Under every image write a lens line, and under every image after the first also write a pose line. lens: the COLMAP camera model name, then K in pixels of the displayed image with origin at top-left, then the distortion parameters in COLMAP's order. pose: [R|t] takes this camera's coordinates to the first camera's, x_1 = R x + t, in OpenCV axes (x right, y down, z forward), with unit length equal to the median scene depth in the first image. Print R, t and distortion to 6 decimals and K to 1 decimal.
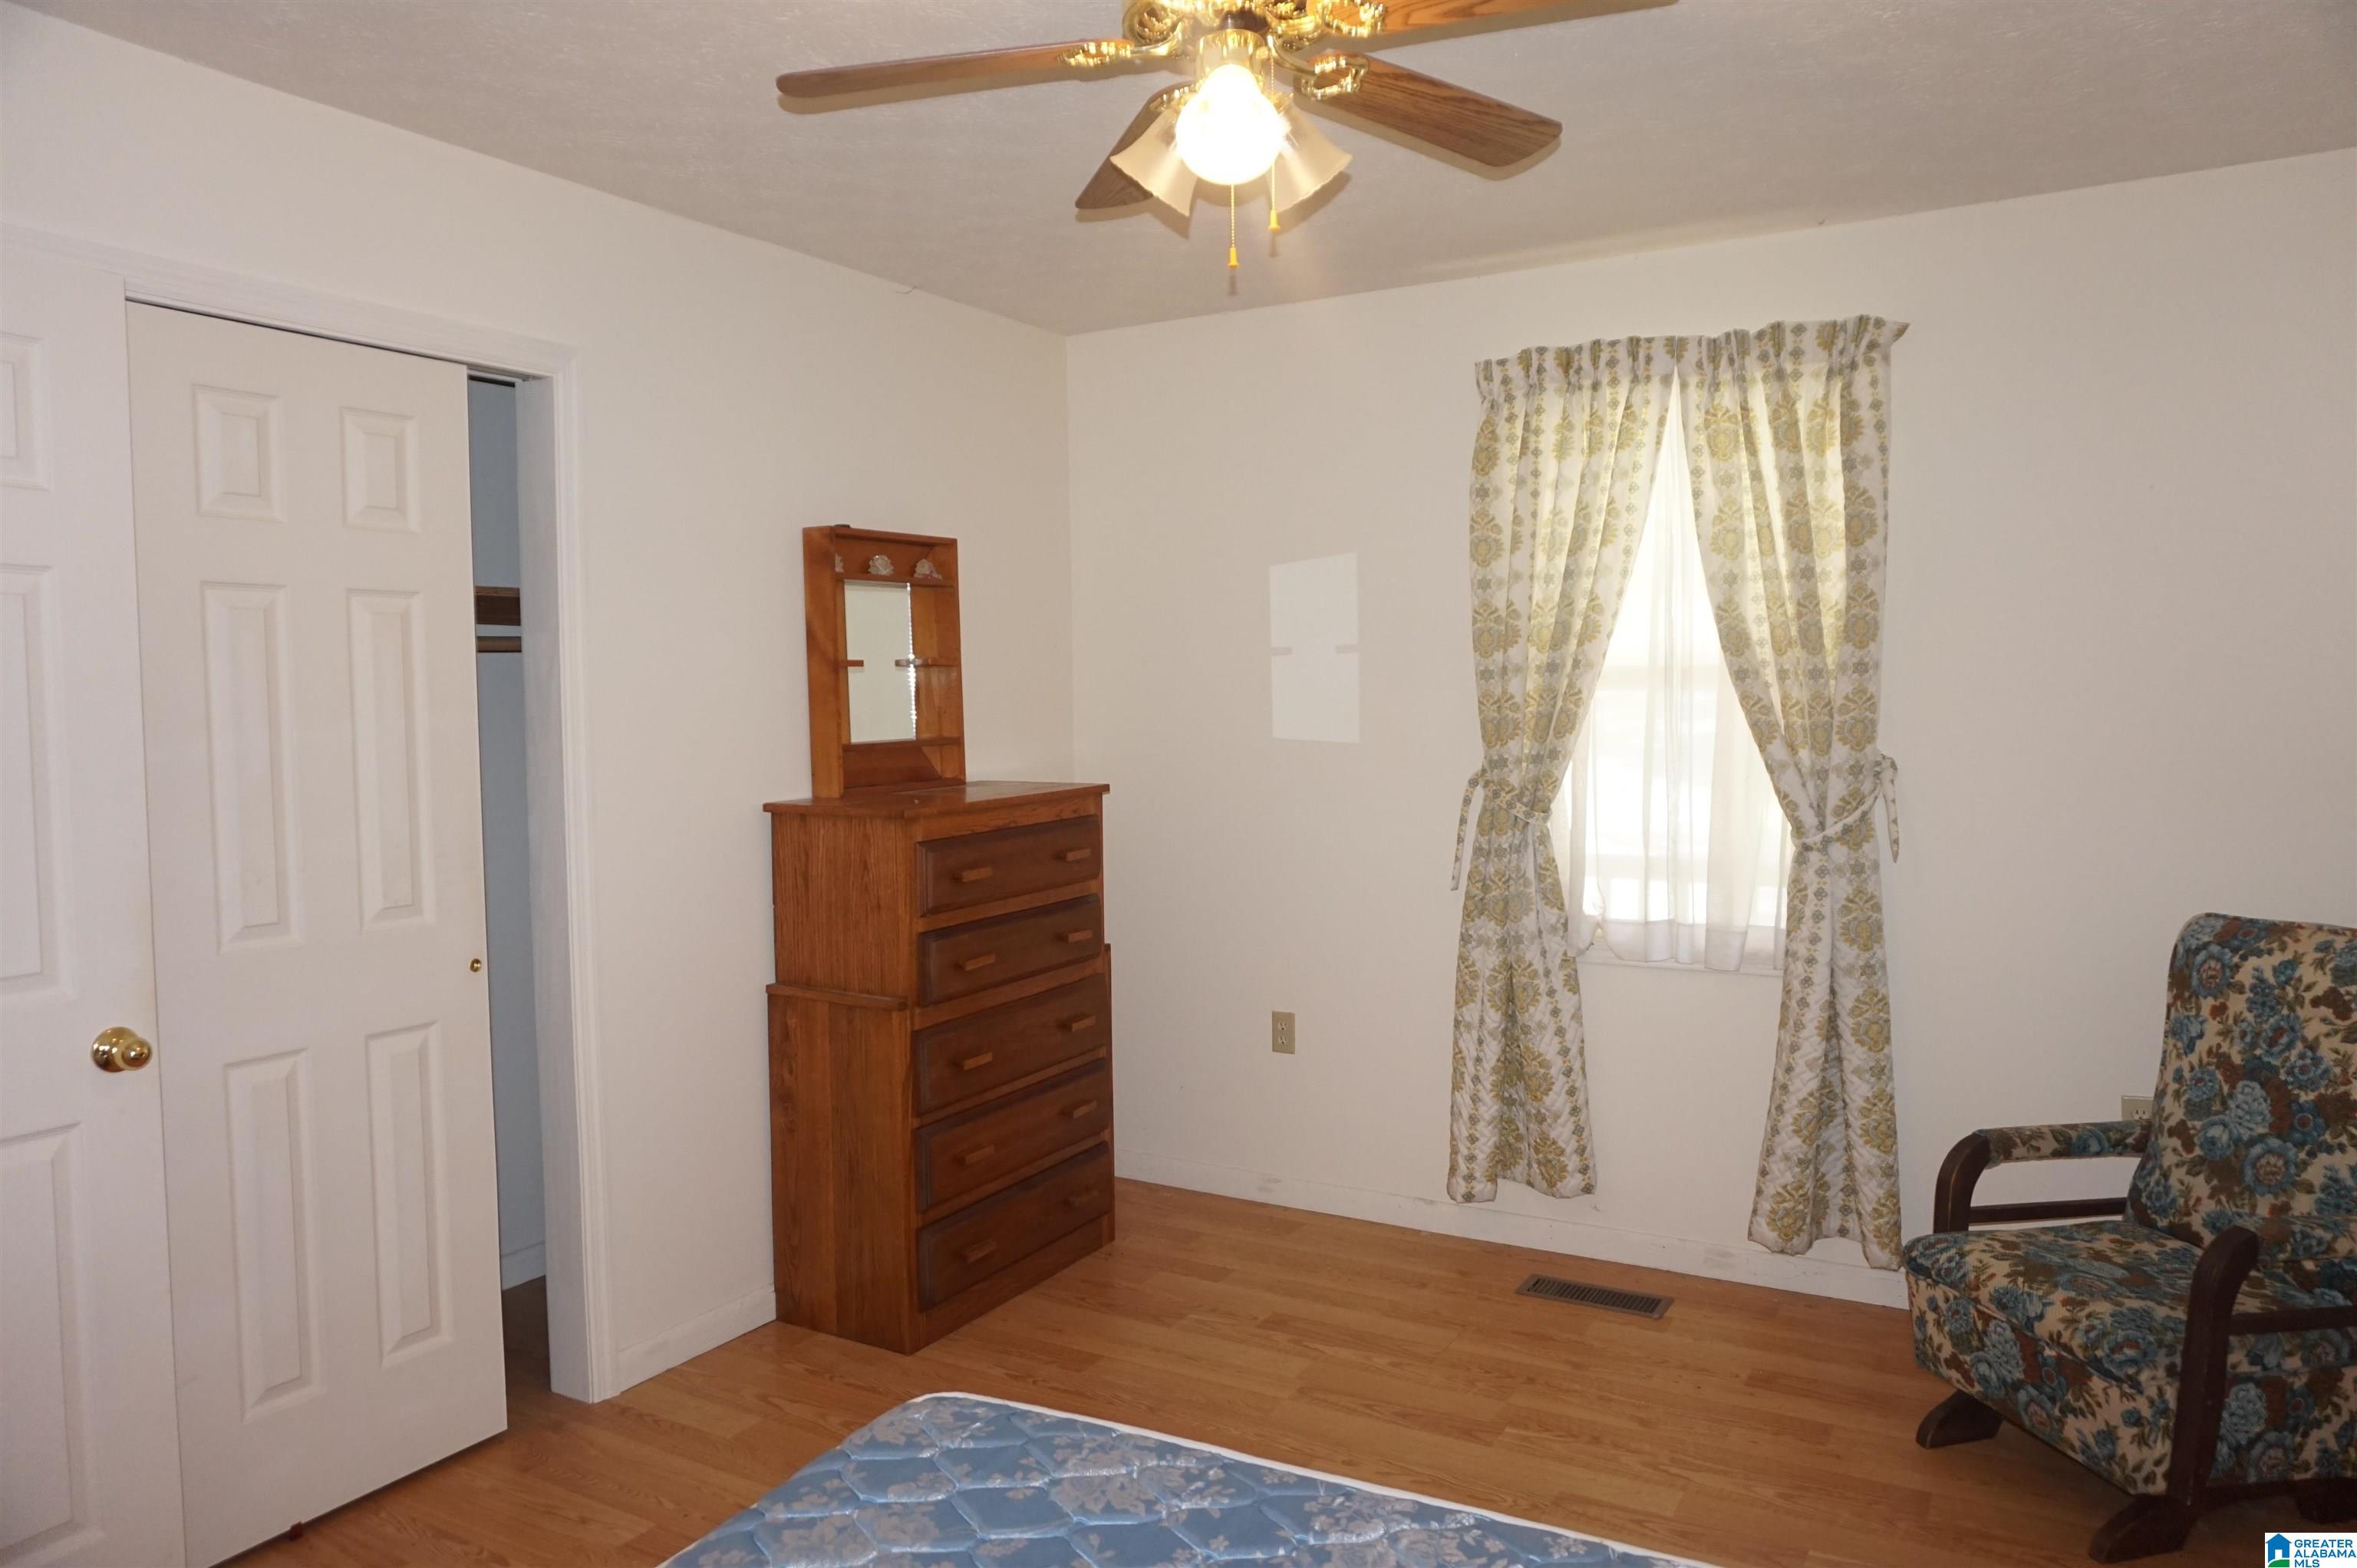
lens RADIAL K [[1580.2, 0, 1178.5], [0, 1580.2, 784.0], [0, 0, 1]] dist [-0.069067, 0.036064]
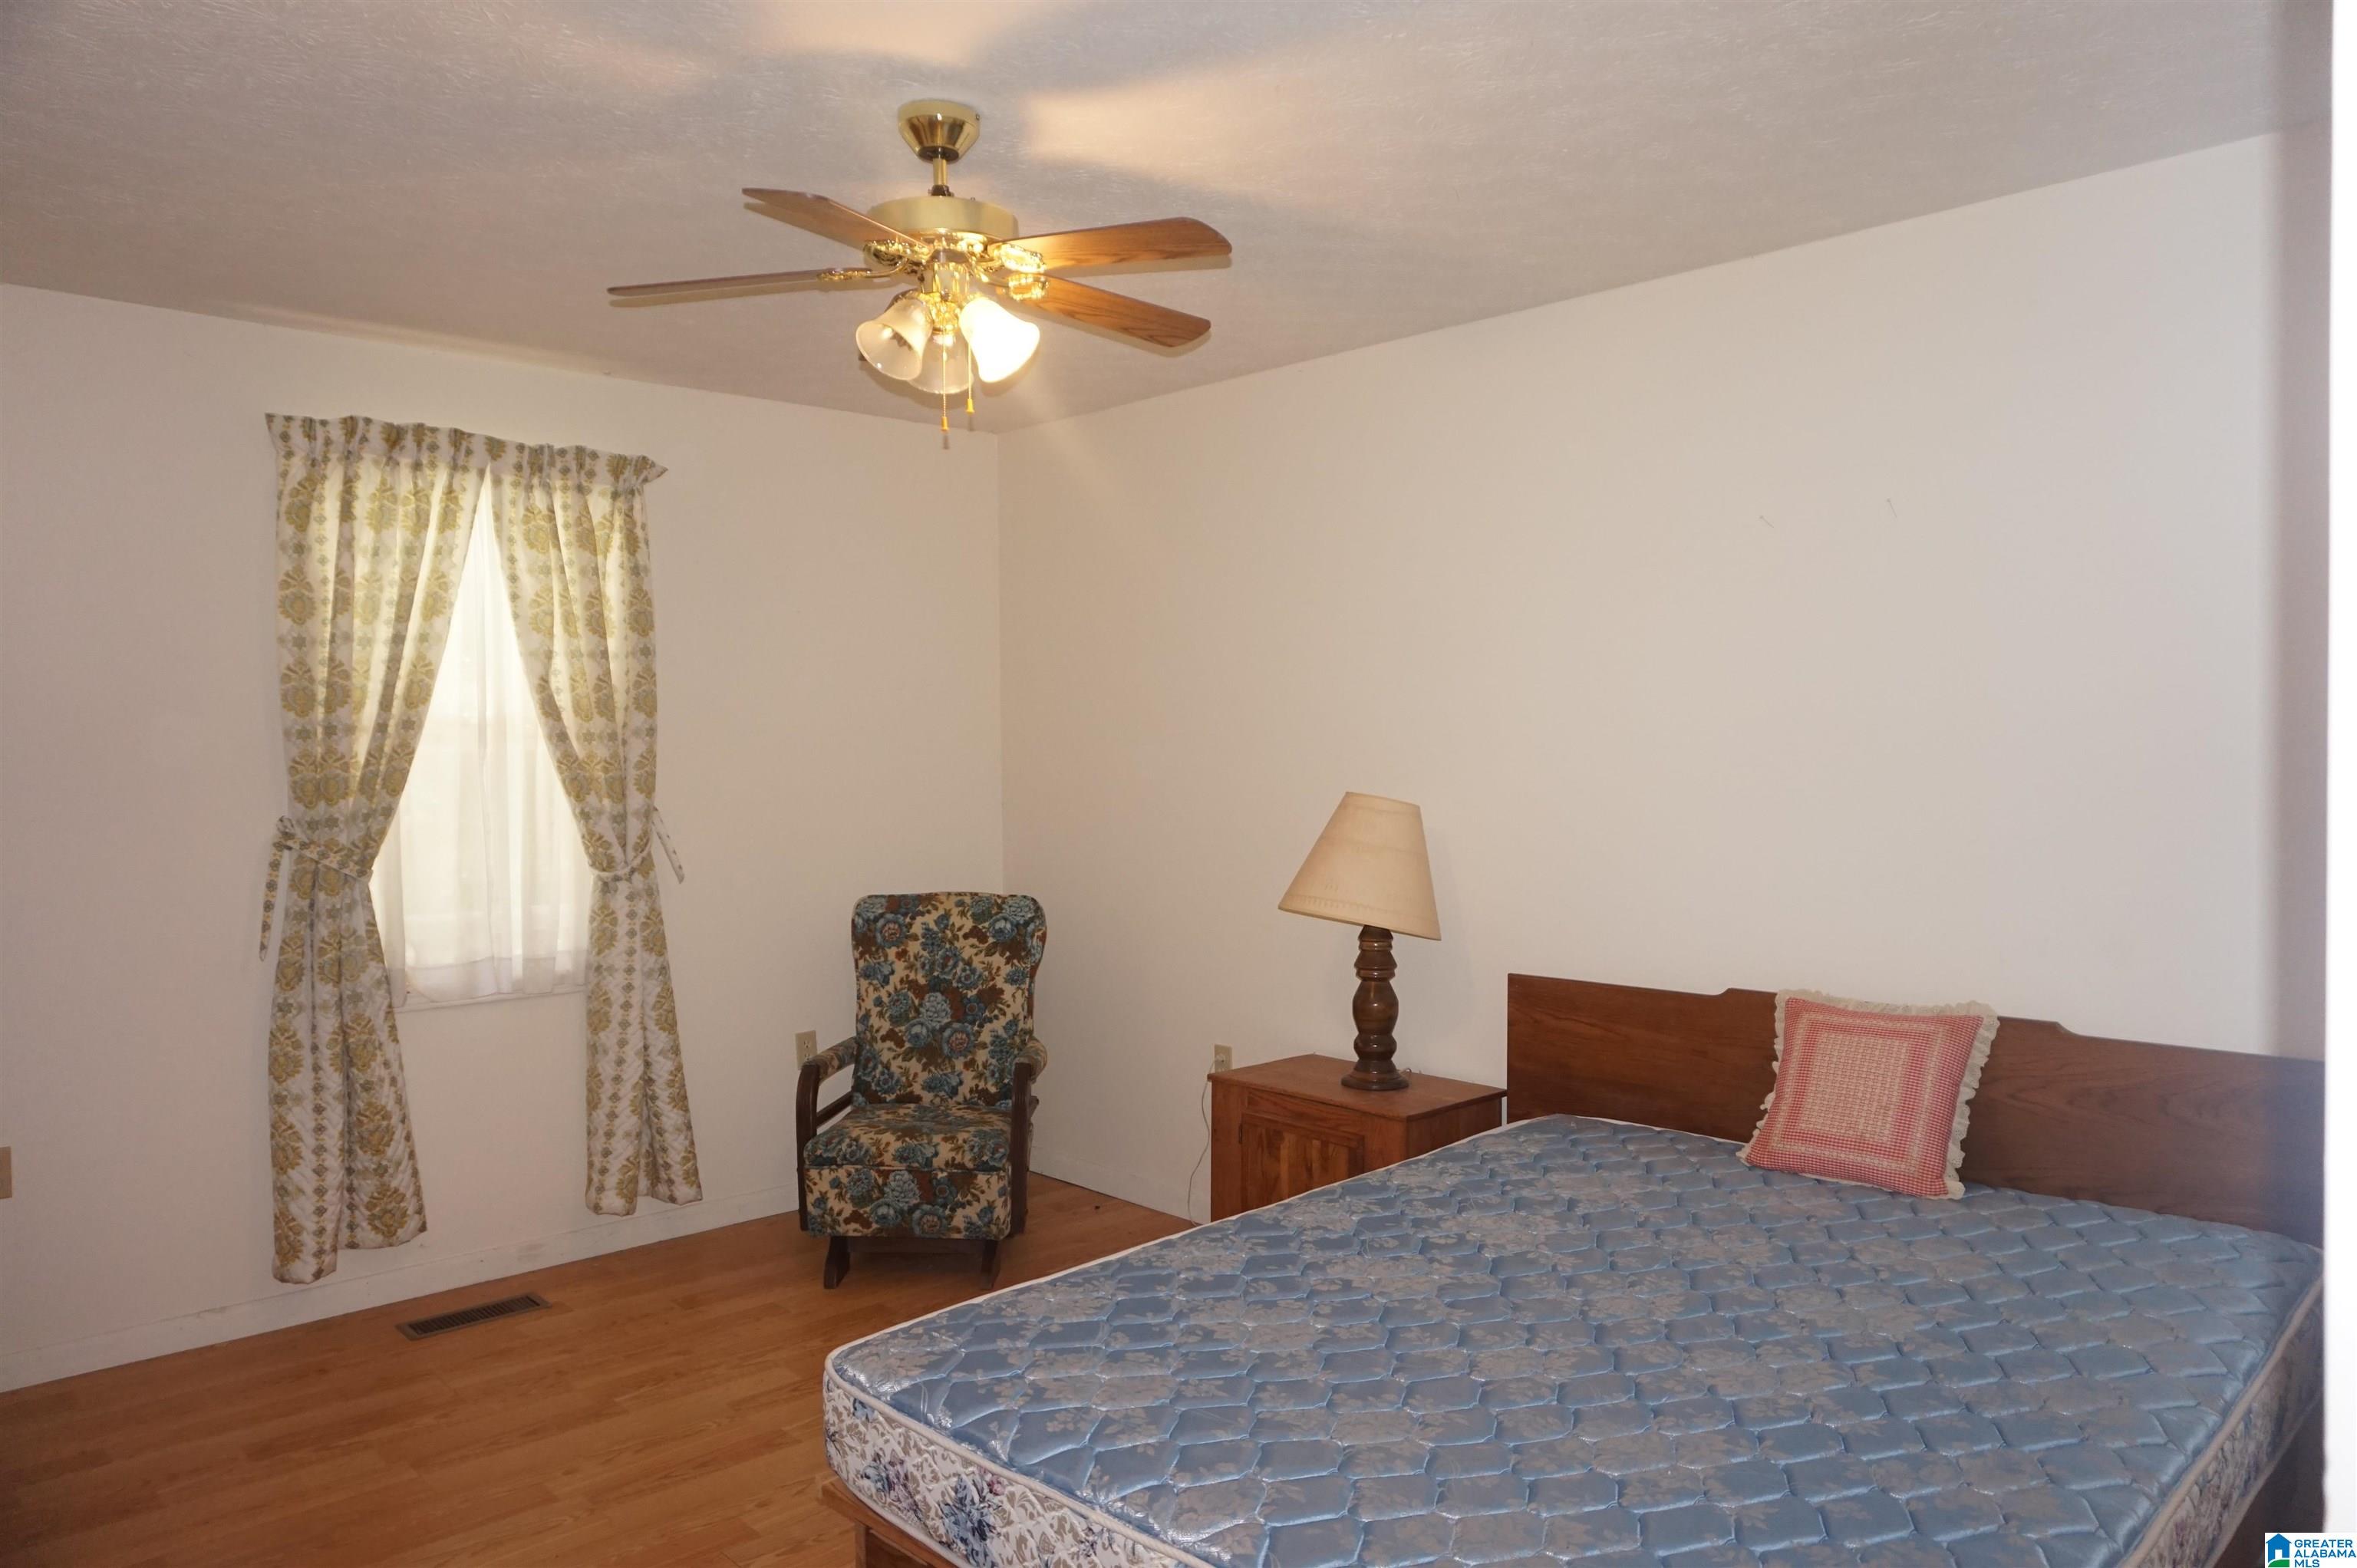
lens RADIAL K [[1580.2, 0, 1178.5], [0, 1580.2, 784.0], [0, 0, 1]] dist [-0.069067, 0.036064]
pose [[0.264797, -0.011346, 0.964237, -0.660307], [0.061975, 0.998064, -0.005276, 0.000534], [-0.962310, 0.061156, 0.264988, 0.247835]]
